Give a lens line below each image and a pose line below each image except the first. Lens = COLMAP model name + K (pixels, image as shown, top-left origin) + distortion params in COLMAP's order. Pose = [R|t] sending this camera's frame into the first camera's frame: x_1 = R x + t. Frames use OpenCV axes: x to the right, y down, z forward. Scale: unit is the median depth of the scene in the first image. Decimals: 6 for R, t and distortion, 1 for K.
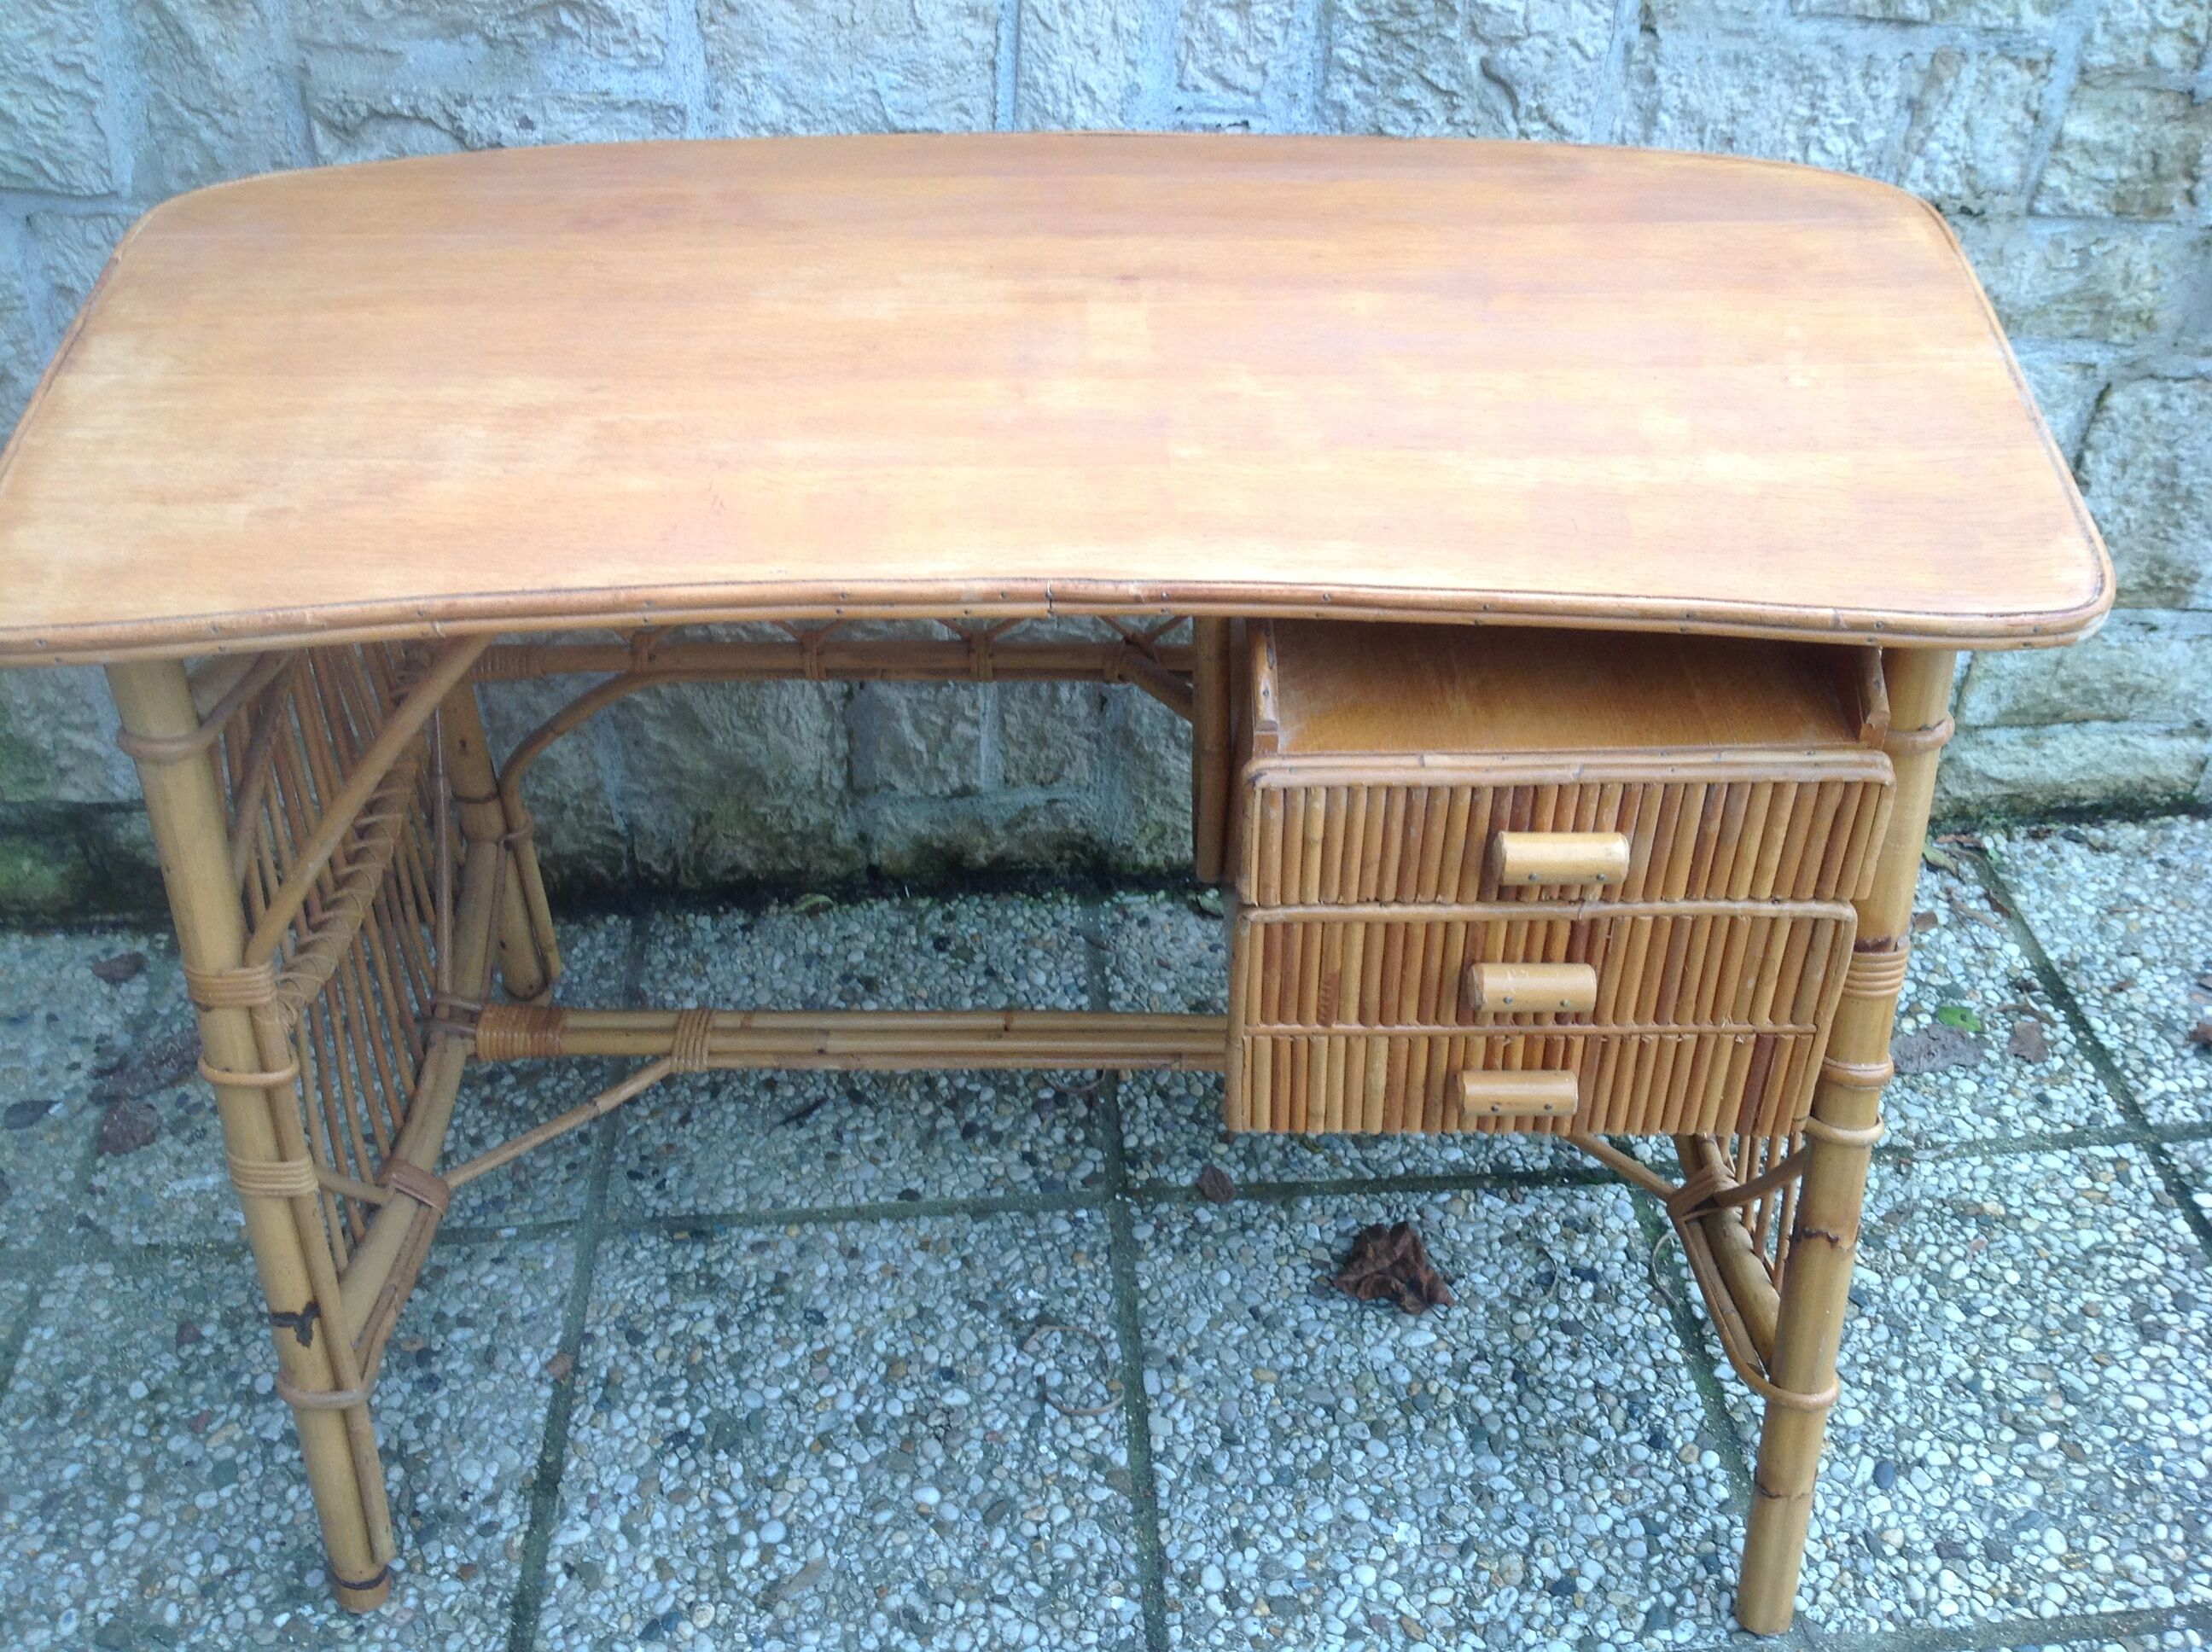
lens RADIAL K [[2120.7, 0, 1105.4], [0, 2120.7, 838.4], [0, 0, 1]] dist [0.179167, -0.425239]
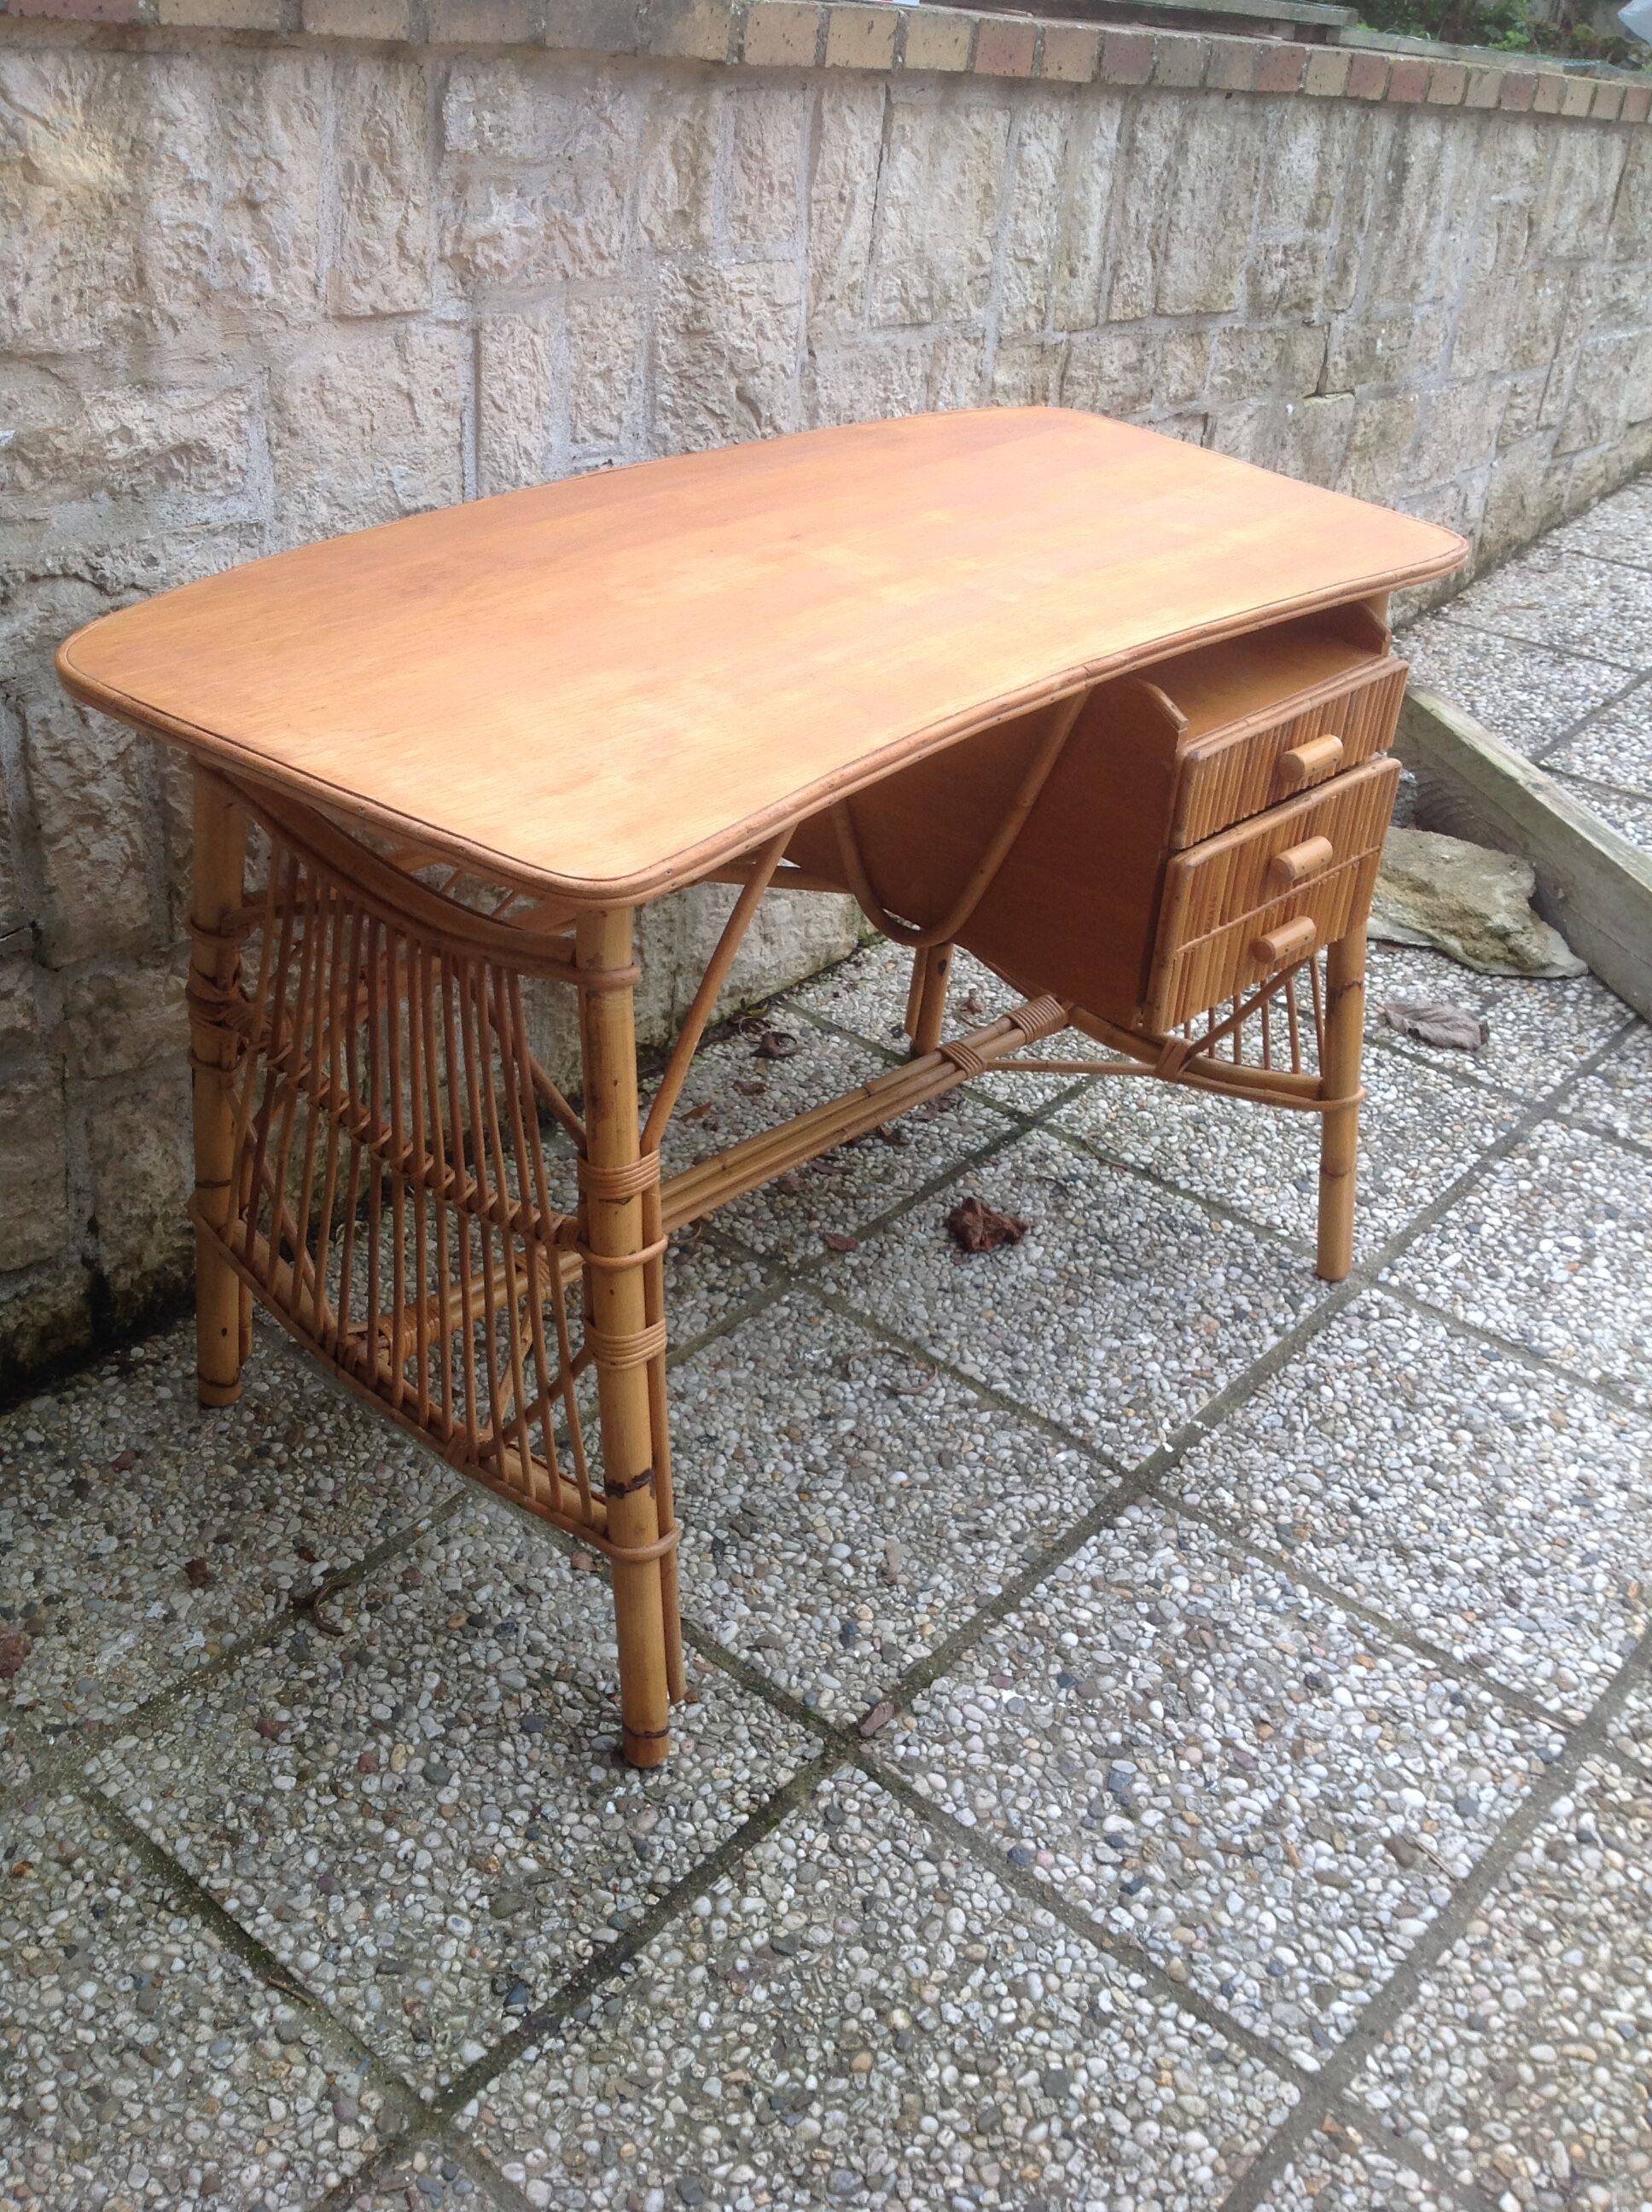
lens RADIAL K [[2116.0, 0, 806.8], [0, 2116.0, 1092.9], [0, 0, 1]] dist [0.226301, -0.583094]
pose [[0.700140, -0.348501, 0.623178, -0.831176], [0.402551, 0.913520, 0.058604, -0.005790], [-0.589709, 0.209830, 0.779881, -0.023317]]
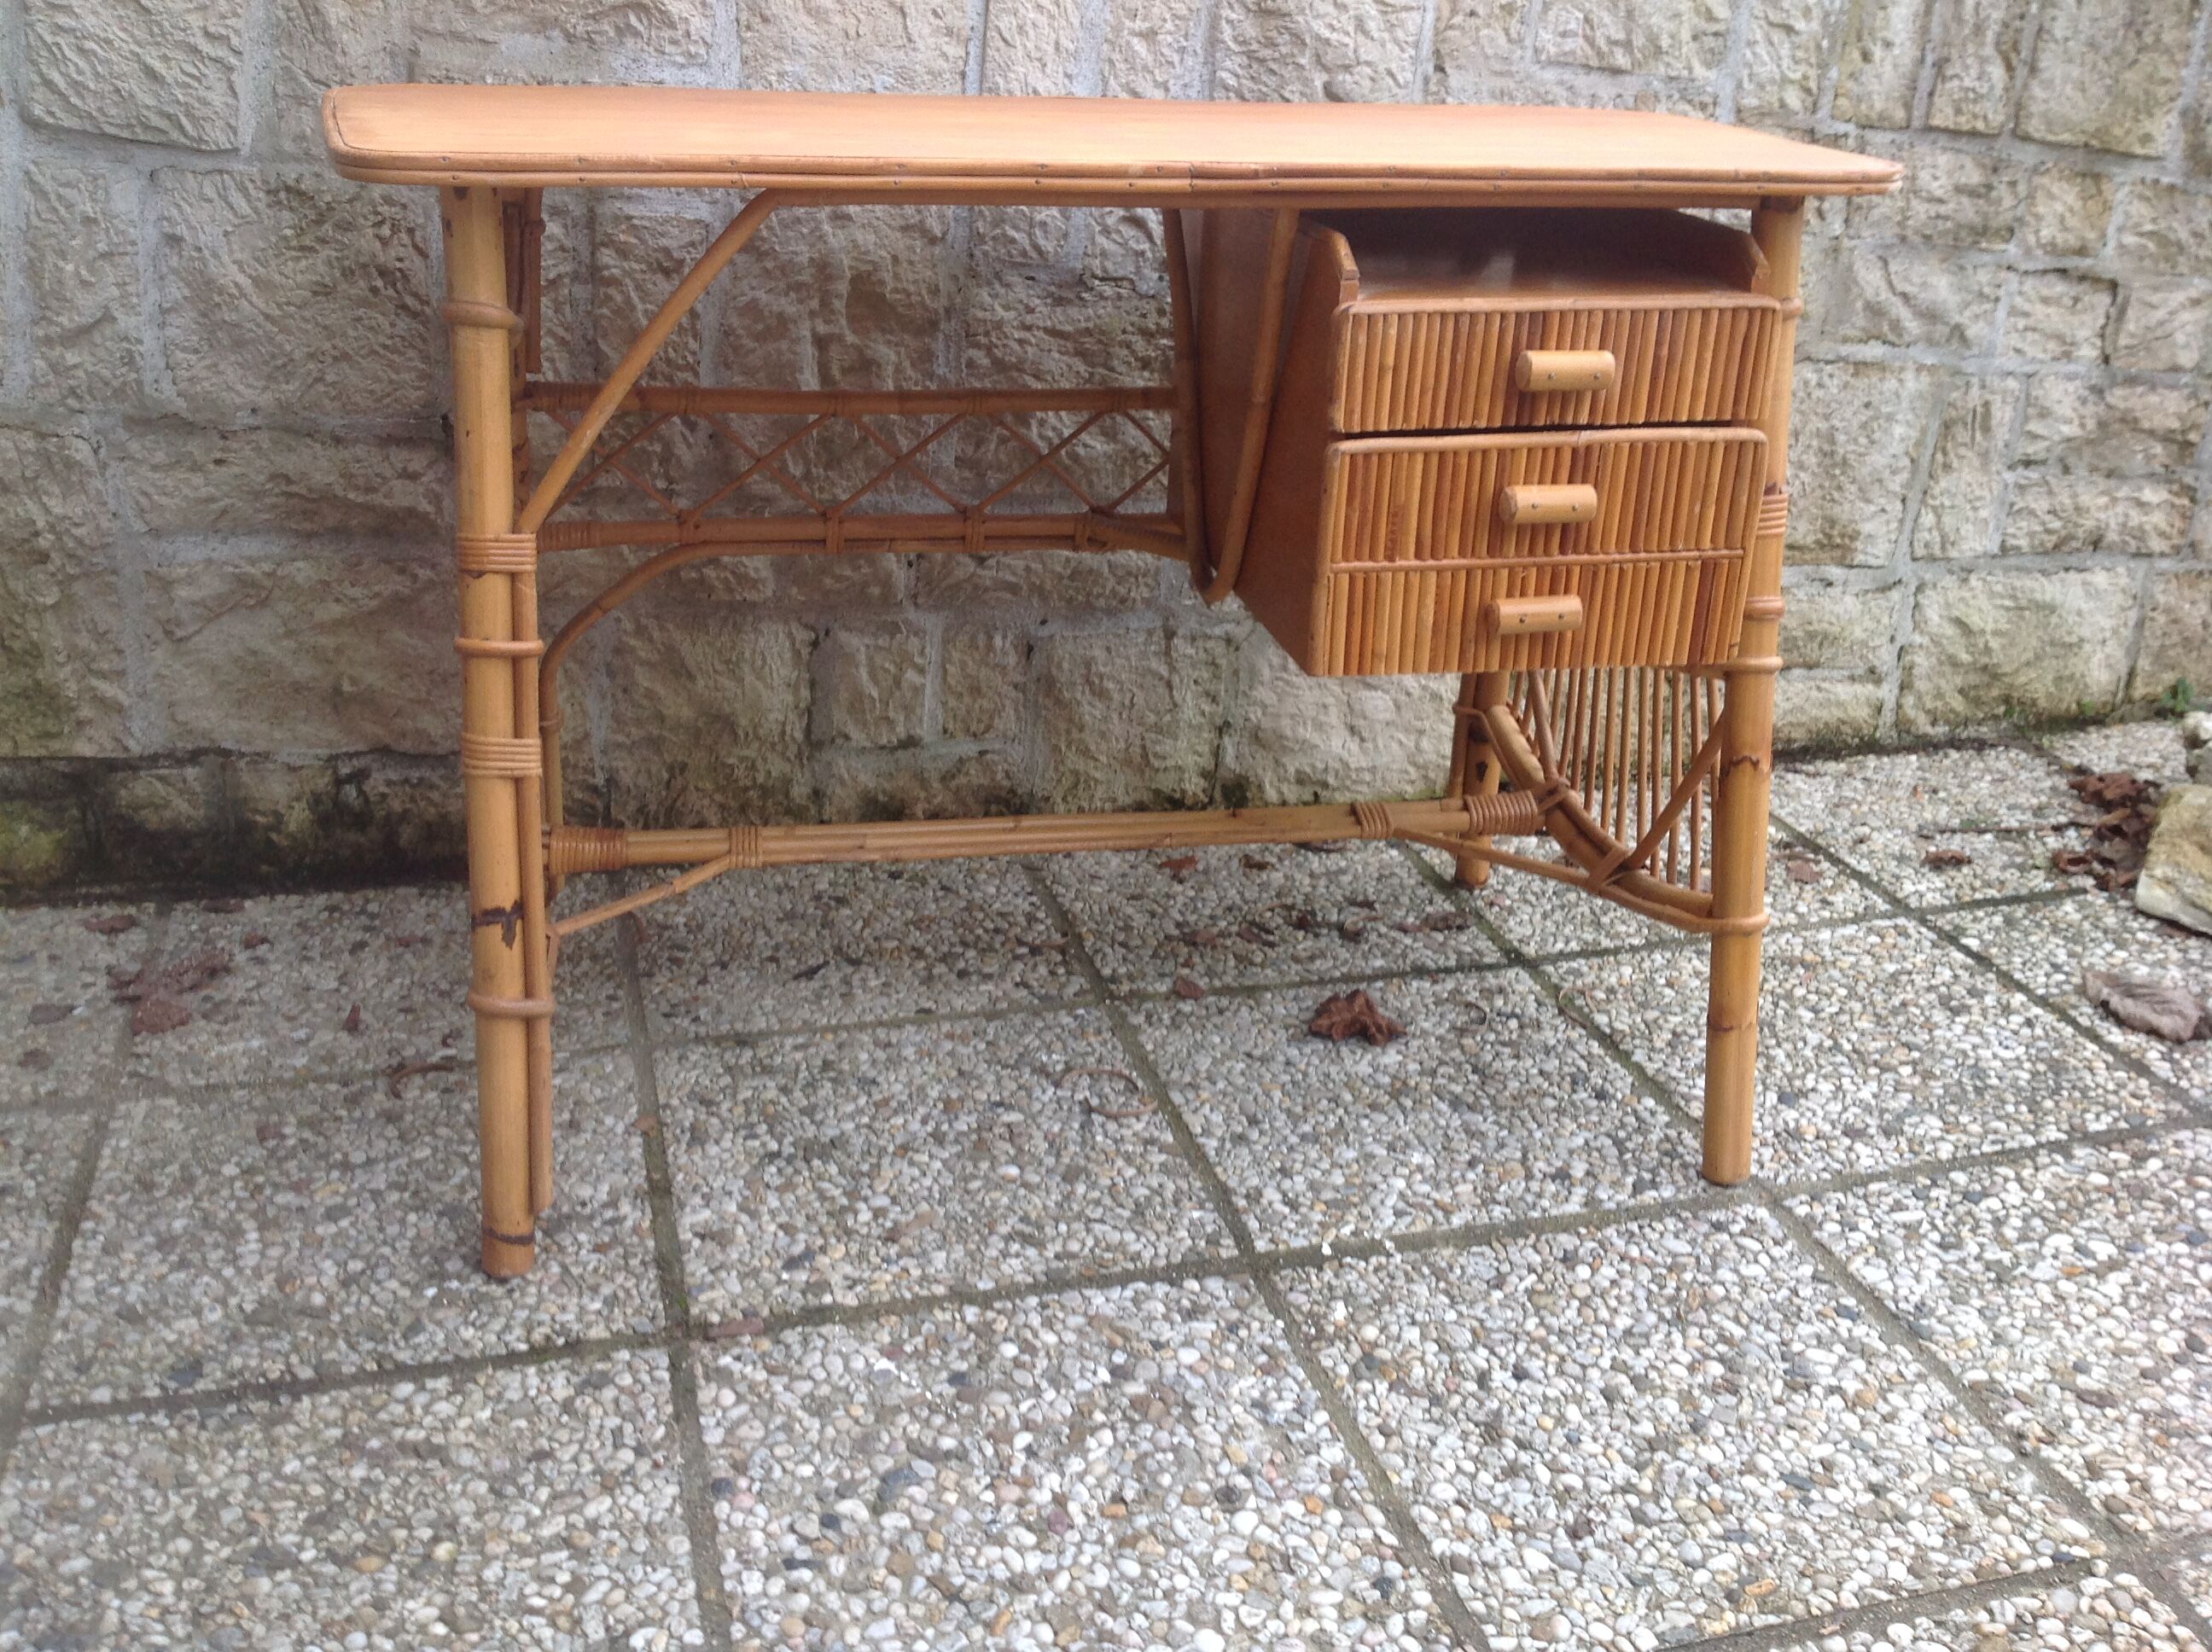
lens RADIAL K [[2120.7, 0, 1105.4], [0, 2120.7, 838.4], [0, 0, 1]] dist [0.179167, -0.425239]
pose [[0.979203, -0.038248, 0.199243, -0.244562], [0.090609, 0.961131, -0.260801, 0.426371], [-0.181523, 0.273431, 0.944608, -0.109873]]
